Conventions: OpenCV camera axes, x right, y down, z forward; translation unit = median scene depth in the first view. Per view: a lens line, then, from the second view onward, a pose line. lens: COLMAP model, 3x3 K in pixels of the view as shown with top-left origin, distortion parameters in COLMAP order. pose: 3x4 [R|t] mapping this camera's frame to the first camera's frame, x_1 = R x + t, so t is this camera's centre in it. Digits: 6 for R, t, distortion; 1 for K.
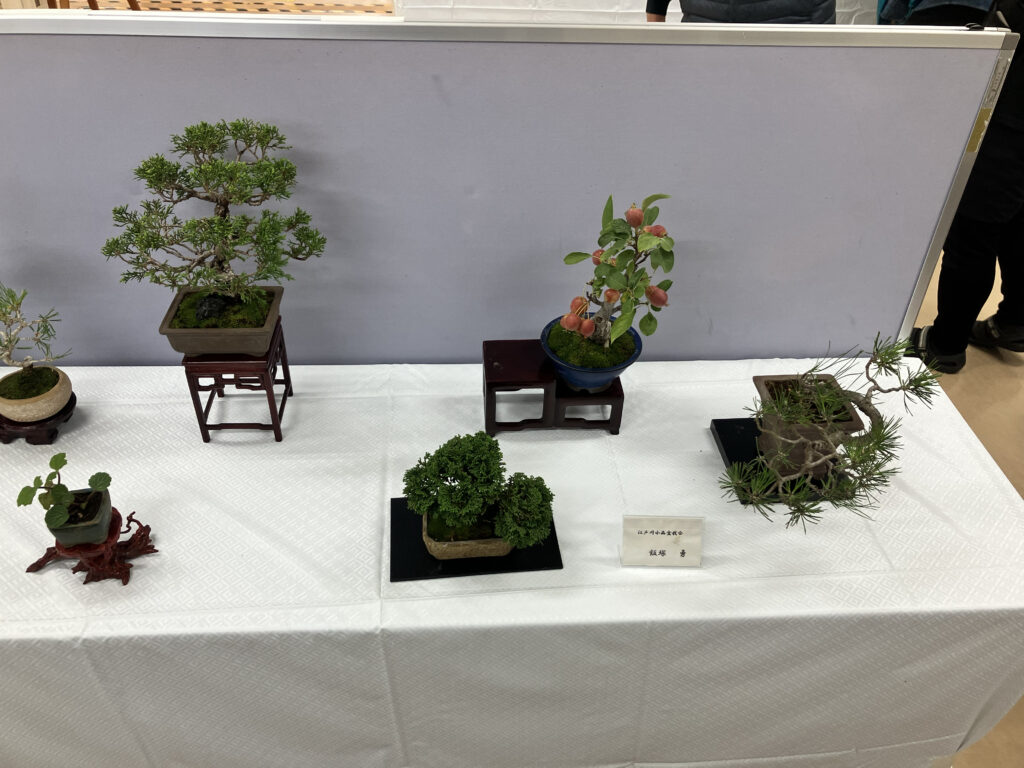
lens RADIAL K [[820.6, 0, 512.0], [0, 820.6, 384.0], [0, 0, 1]] dist [0.000410, 0.002019]
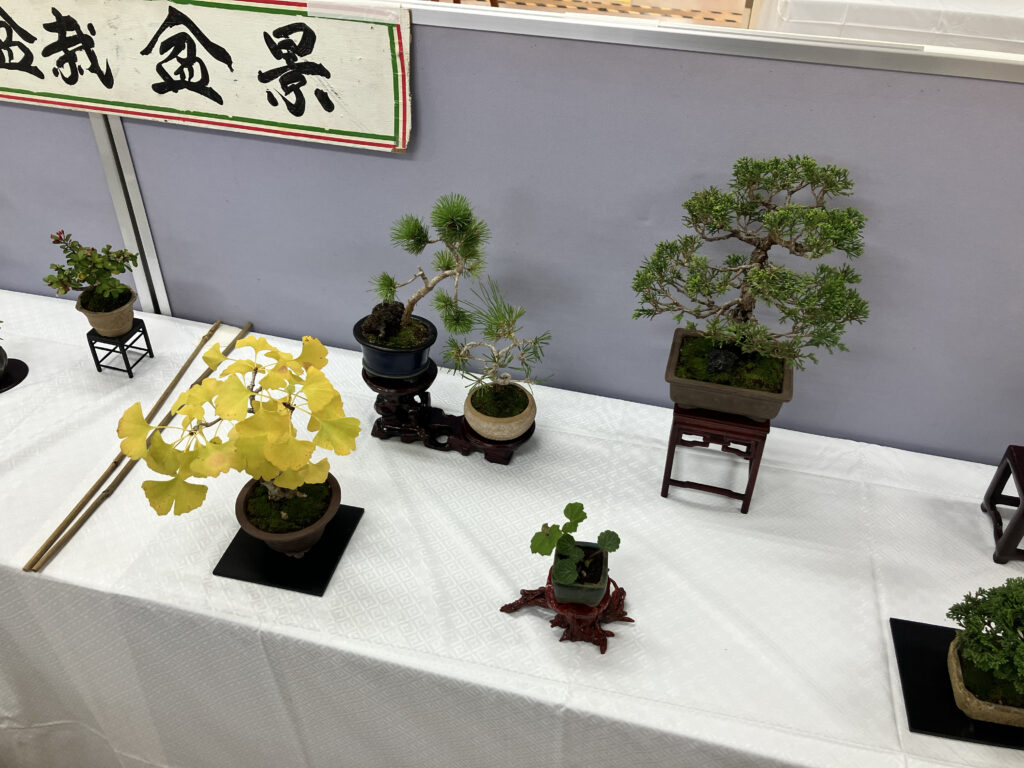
lens RADIAL K [[824.8, 0, 512.0], [0, 824.8, 384.0], [0, 0, 1]] dist [0.011622, -0.048861]
pose [[0.946892, 0.180242, -0.266286, -0.343095], [-0.181224, 0.983216, 0.021096, -0.045697], [0.265619, 0.028281, 0.963663, 0.075404]]
